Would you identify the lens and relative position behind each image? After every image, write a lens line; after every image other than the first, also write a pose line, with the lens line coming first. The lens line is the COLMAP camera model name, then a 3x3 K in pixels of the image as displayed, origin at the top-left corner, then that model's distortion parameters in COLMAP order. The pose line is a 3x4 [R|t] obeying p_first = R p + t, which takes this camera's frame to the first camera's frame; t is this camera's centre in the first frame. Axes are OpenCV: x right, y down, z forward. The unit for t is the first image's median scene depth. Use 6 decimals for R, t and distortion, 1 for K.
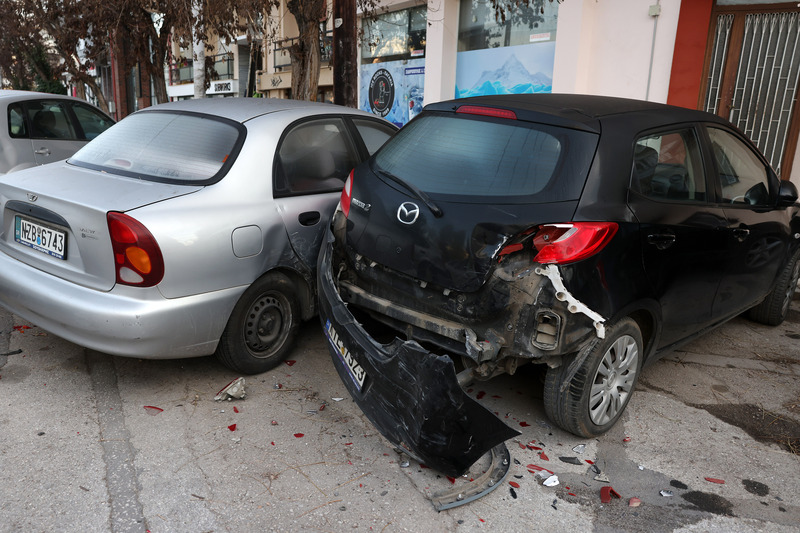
lens RADIAL K [[577.5, 0, 376.9], [0, 577.5, 272.3], [0, 0, 1]] dist [-0.091822, 0.079545]
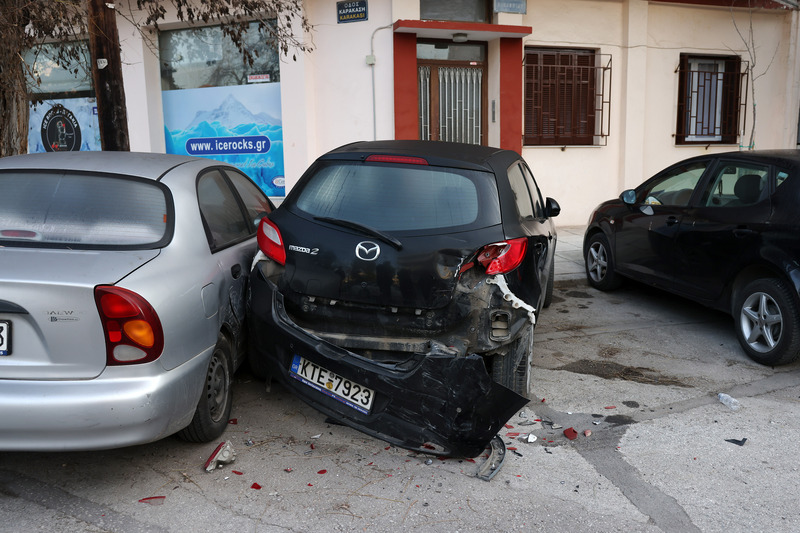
lens RADIAL K [[617.9, 0, 400.0], [0, 617.9, 266.5], [0, 0, 1]] dist [-0.086145, 0.111482]
pose [[0.829222, -0.129331, 0.543751, -0.582731], [0.173259, 0.984417, -0.030078, -0.025424], [-0.531387, 0.119151, 0.838708, -0.054122]]
